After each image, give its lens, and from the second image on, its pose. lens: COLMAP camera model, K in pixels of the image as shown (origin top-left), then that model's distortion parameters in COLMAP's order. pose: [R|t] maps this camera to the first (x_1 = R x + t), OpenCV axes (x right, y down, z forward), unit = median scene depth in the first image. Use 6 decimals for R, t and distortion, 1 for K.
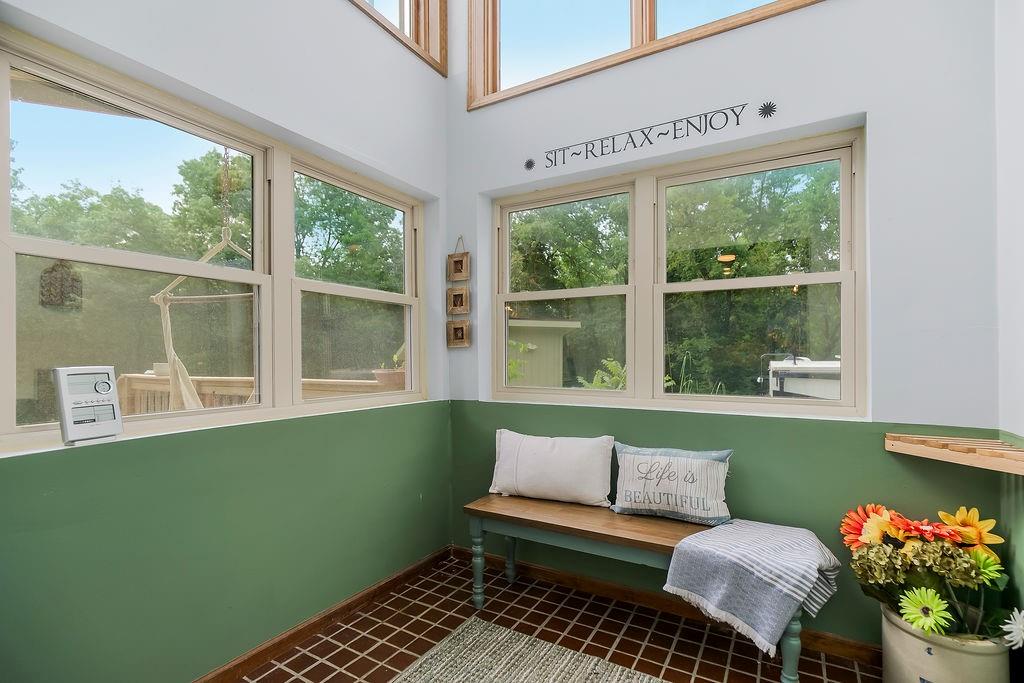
lens RADIAL K [[483.5, 0, 533.6], [0, 483.5, 337.8], [0, 0, 1]] dist [-0.002034, -0.000425]
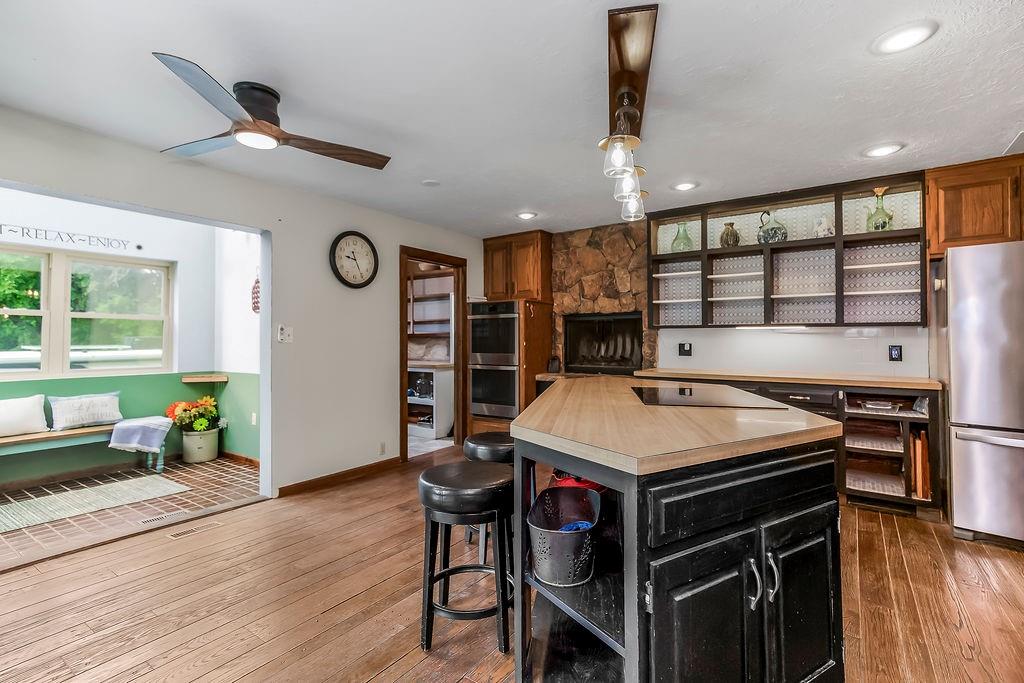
lens RADIAL K [[480.4, 0, 514.7], [0, 480.4, 345.0], [0, 0, 1]] dist [-0.001124, -0.000089]
pose [[0.102466, -0.008928, 0.994696, -1.506534], [-0.028003, 0.999538, 0.011856, -0.058390], [-0.994342, -0.029070, 0.102169, -0.985911]]
